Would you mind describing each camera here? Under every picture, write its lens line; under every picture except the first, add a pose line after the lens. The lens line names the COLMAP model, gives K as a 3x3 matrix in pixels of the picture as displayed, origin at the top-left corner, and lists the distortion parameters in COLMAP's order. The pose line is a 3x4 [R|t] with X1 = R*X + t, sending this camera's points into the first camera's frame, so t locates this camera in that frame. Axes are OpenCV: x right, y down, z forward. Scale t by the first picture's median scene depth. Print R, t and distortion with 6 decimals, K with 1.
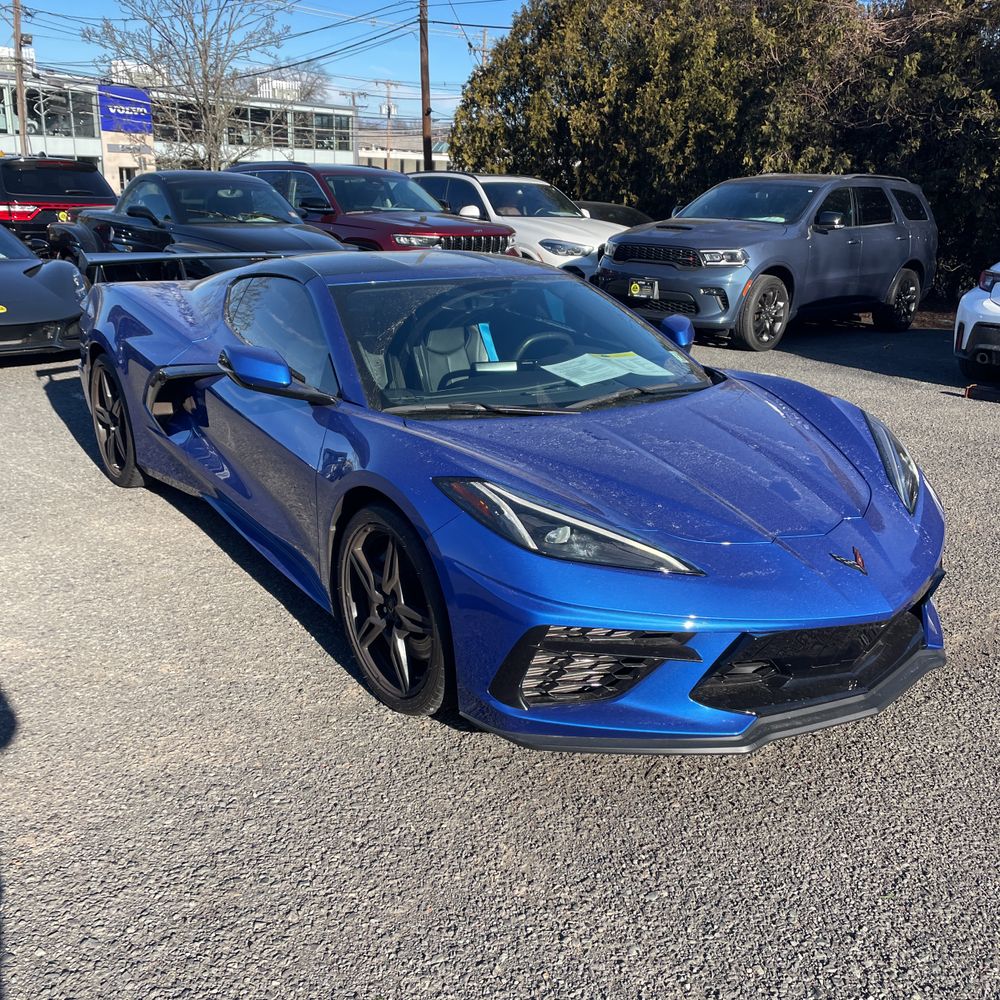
lens RADIAL K [[1014.1, 0, 493.7], [0, 1014.1, 499.0], [0, 0, 1]] dist [0.082542, -0.114002]
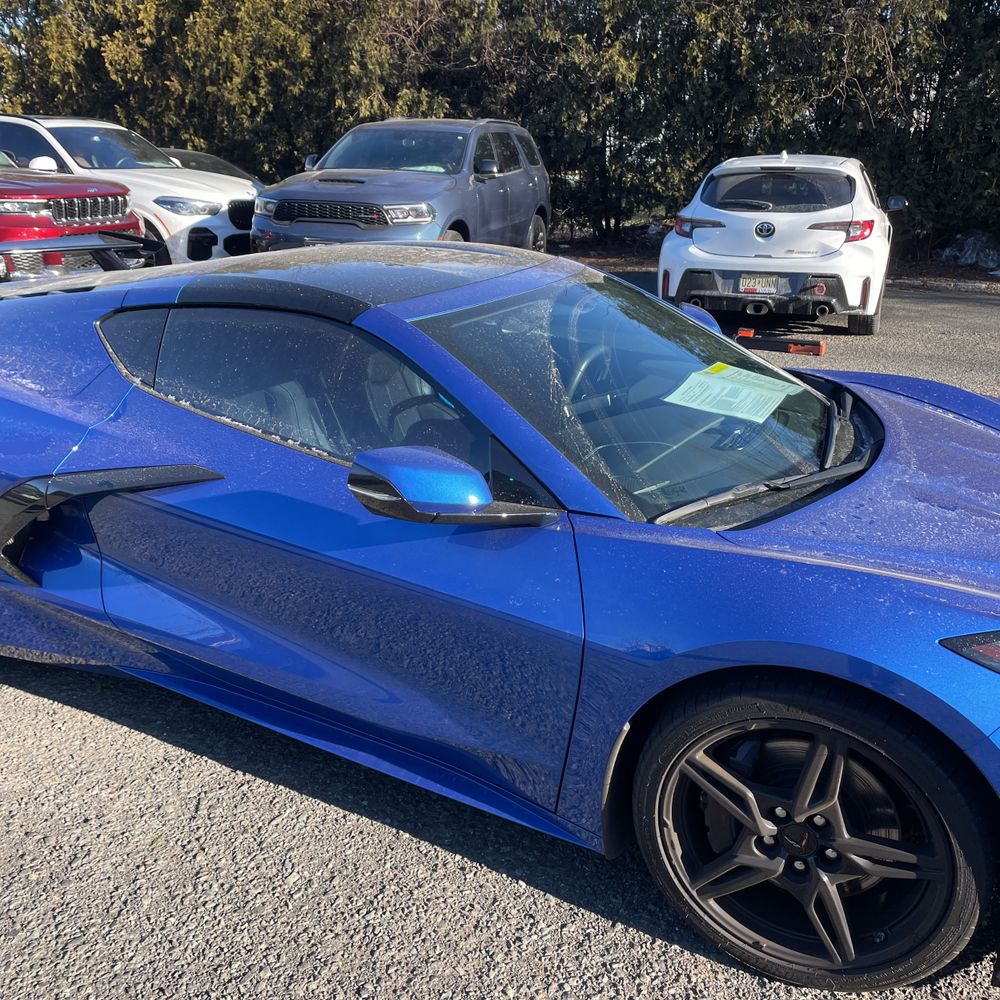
lens RADIAL K [[1008.1, 0, 484.8], [0, 1008.1, 489.2], [0, 0, 1]] dist [0.094081, -0.126511]
pose [[0.881884, -0.167699, 0.440634, -0.112562], [0.147437, 0.985822, 0.080109, -0.040734], [-0.447821, -0.005681, 0.894105, 0.114562]]
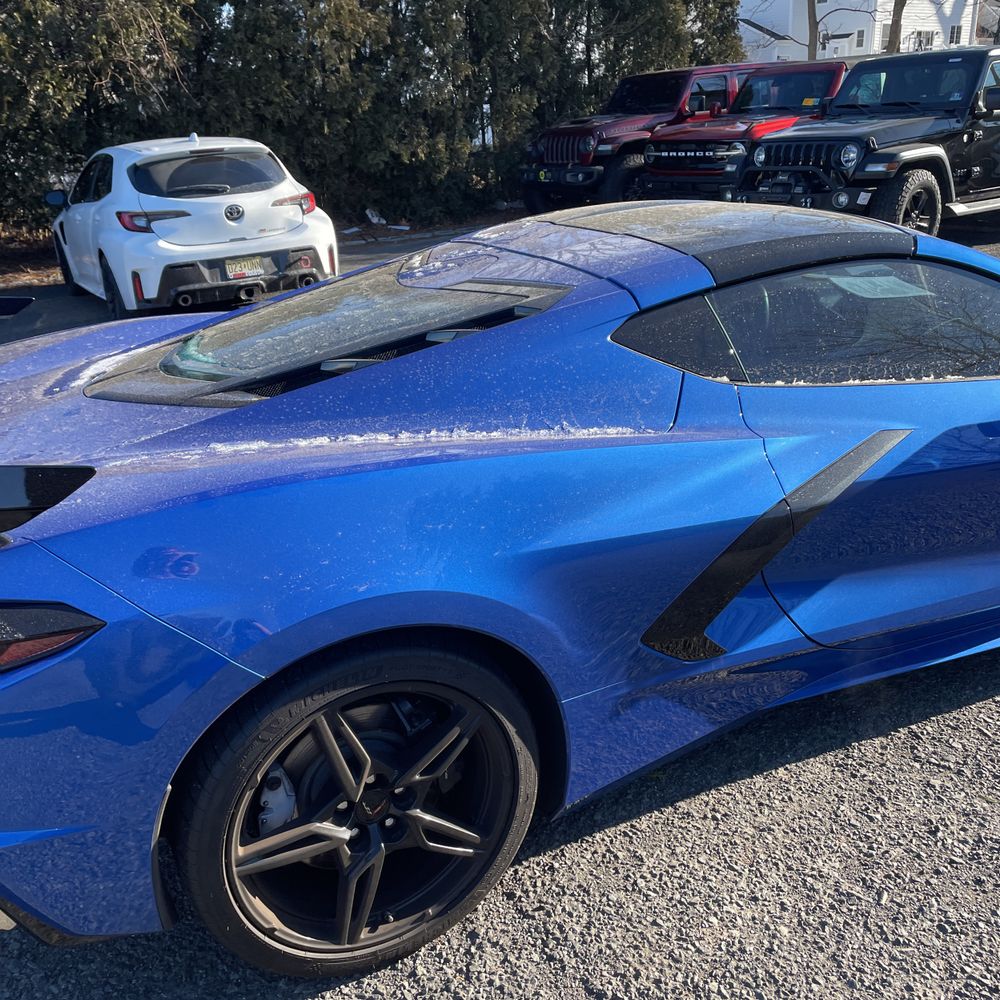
lens RADIAL K [[1014.1, 0, 493.7], [0, 1014.1, 499.0], [0, 0, 1]] dist [0.082542, -0.114002]
pose [[0.182410, -0.388032, 0.903415, -0.244988], [0.350531, 0.884119, 0.308968, -0.101890], [-0.918616, 0.260316, 0.297289, 0.305204]]
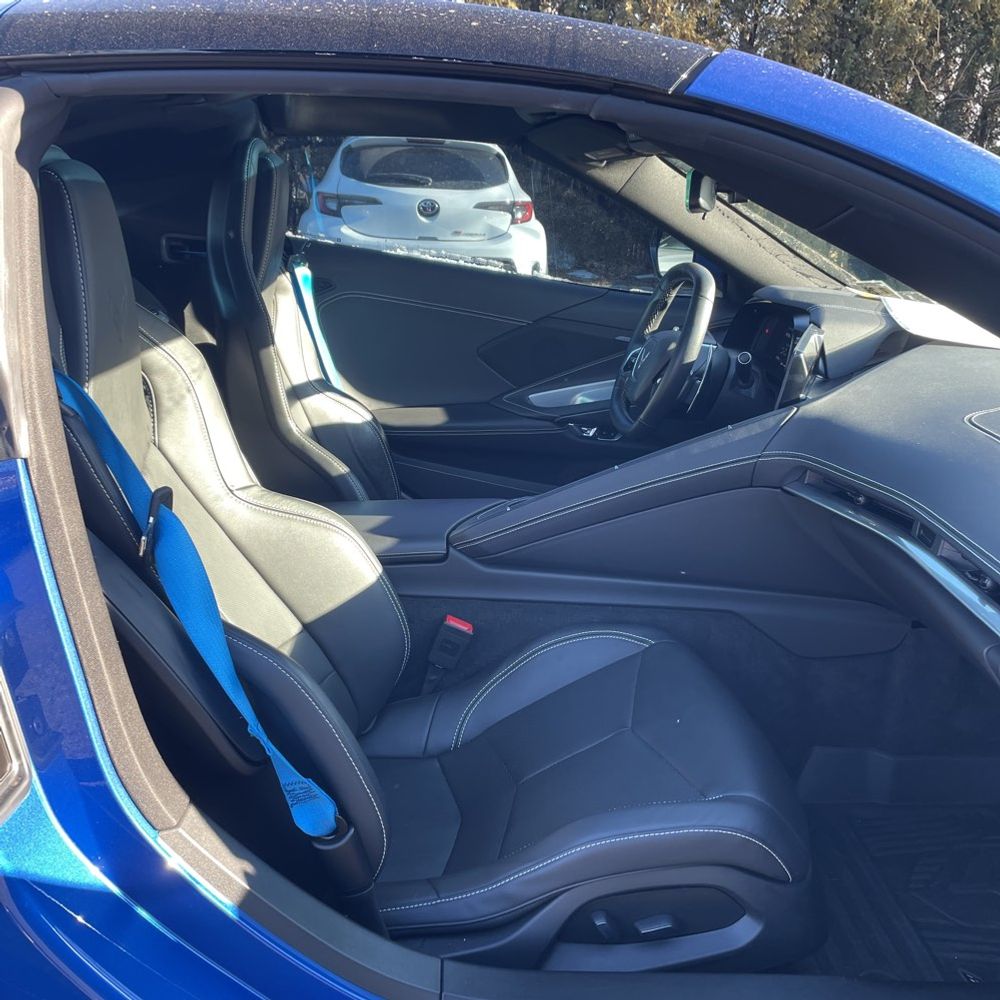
lens RADIAL K [[1014.1, 0, 493.7], [0, 1014.1, 499.0], [0, 0, 1]] dist [0.082542, -0.114002]
pose [[0.552390, -0.243184, 0.797325, -0.112118], [0.207530, 0.966503, 0.151005, -0.046612], [-0.807339, 0.082055, 0.584355, 0.255322]]
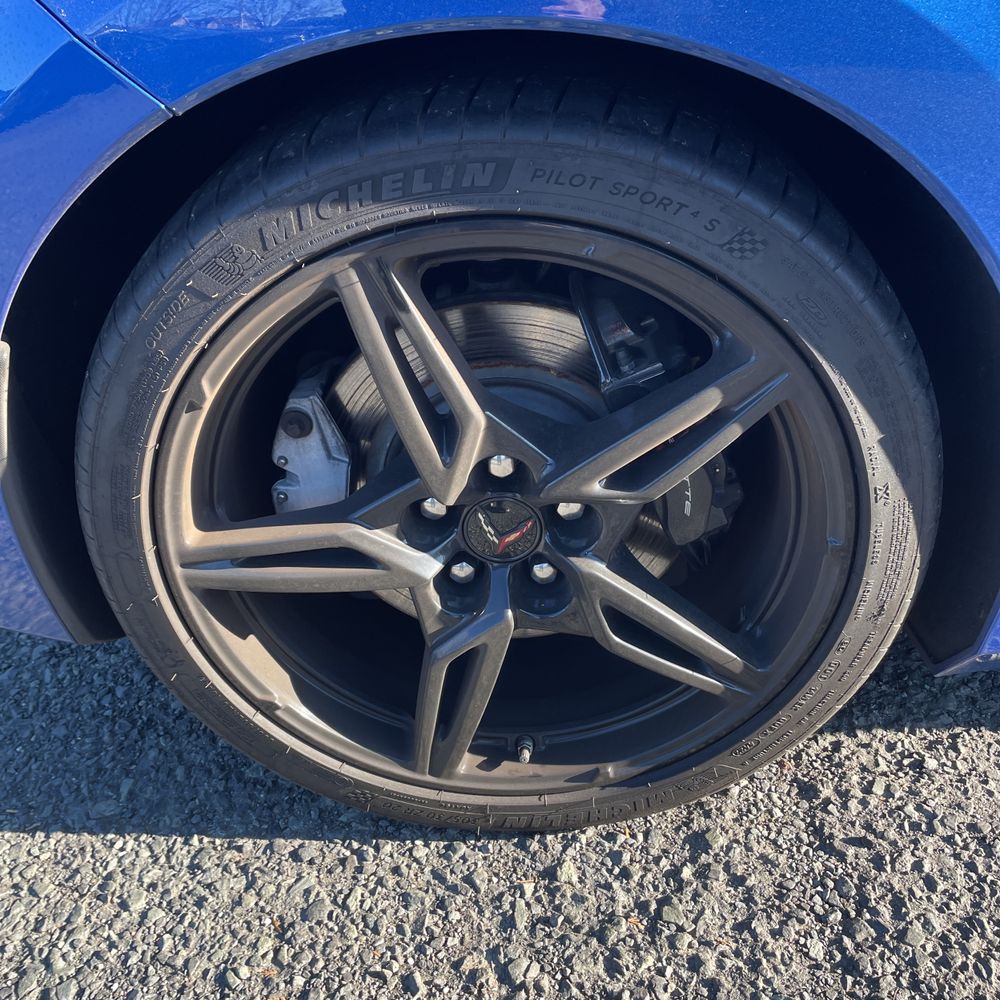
lens RADIAL K [[990.0, 0, 497.9], [0, 990.0, 489.6], [0, 0, 1]] dist [0.078011, -0.093352]
pose [[0.626192, -0.484285, 0.611026, -0.175036], [0.334349, 0.874777, 0.350680, -0.051368], [-0.704340, -0.015297, 0.709698, 0.329702]]
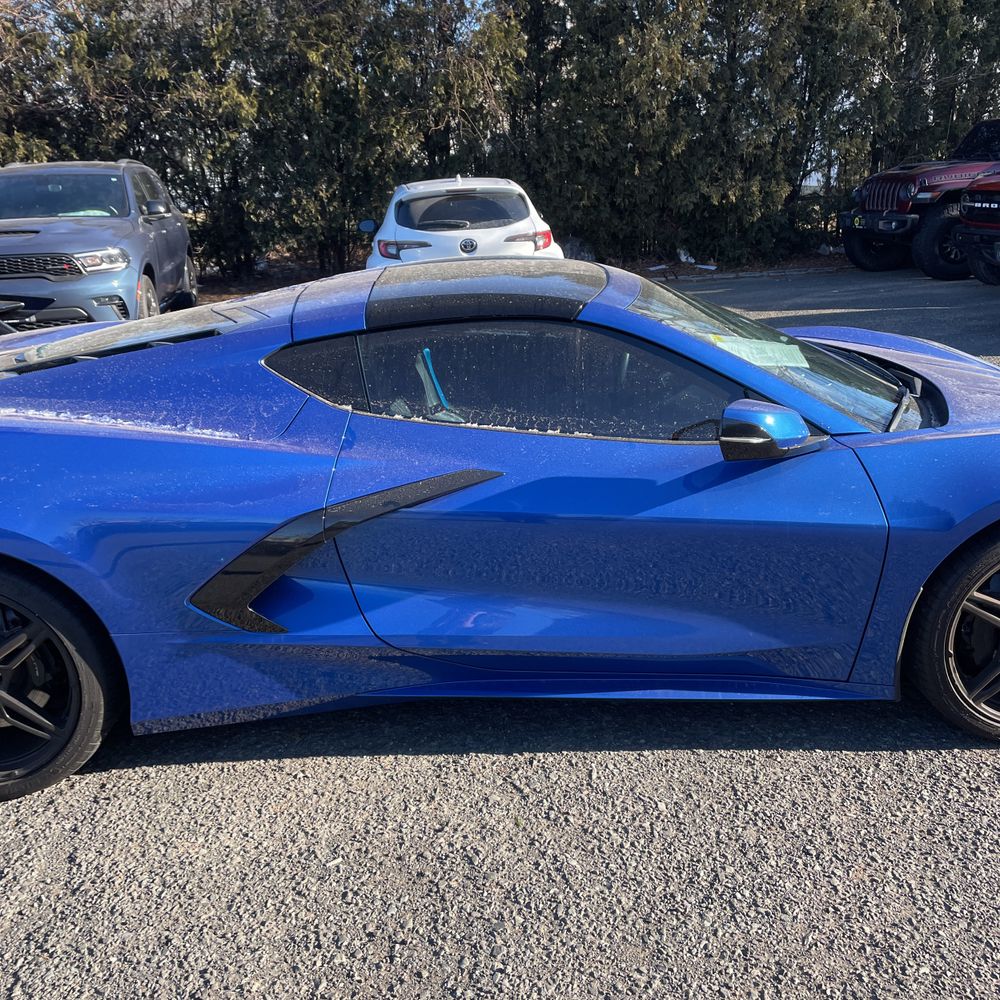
lens RADIAL K [[1012.9, 0, 499.4], [0, 1012.9, 496.5], [0, 0, 1]] dist [0.089779, -0.124982]
pose [[0.564209, -0.301637, 0.768559, -0.219835], [0.296079, 0.942879, 0.152698, -0.060177], [-0.770718, 0.141400, 0.621289, 0.174972]]
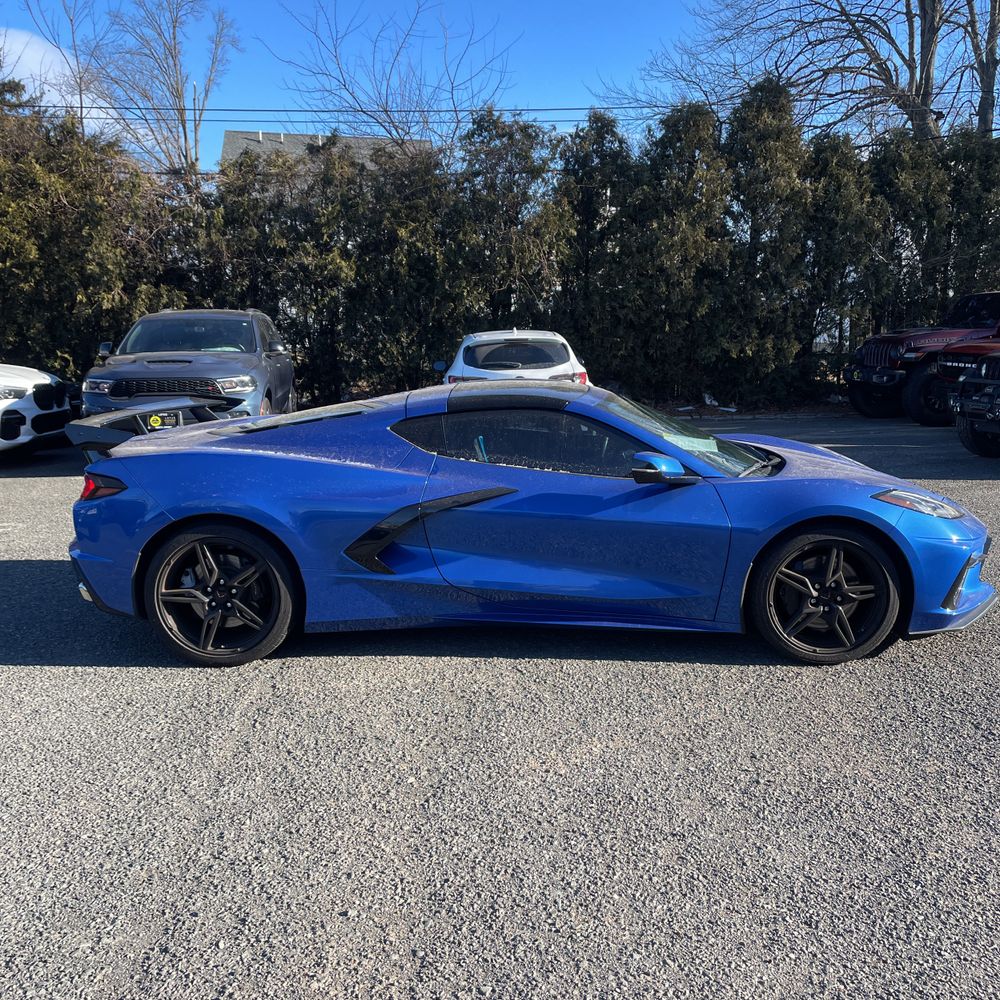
lens RADIAL K [[1012.9, 0, 499.4], [0, 1012.9, 496.5], [0, 0, 1]] dist [0.089779, -0.124982]
pose [[0.615156, -0.170792, 0.769684, -0.338041], [0.261405, 0.965215, 0.005257, -0.037048], [-0.743808, 0.197966, 0.638404, 0.080000]]
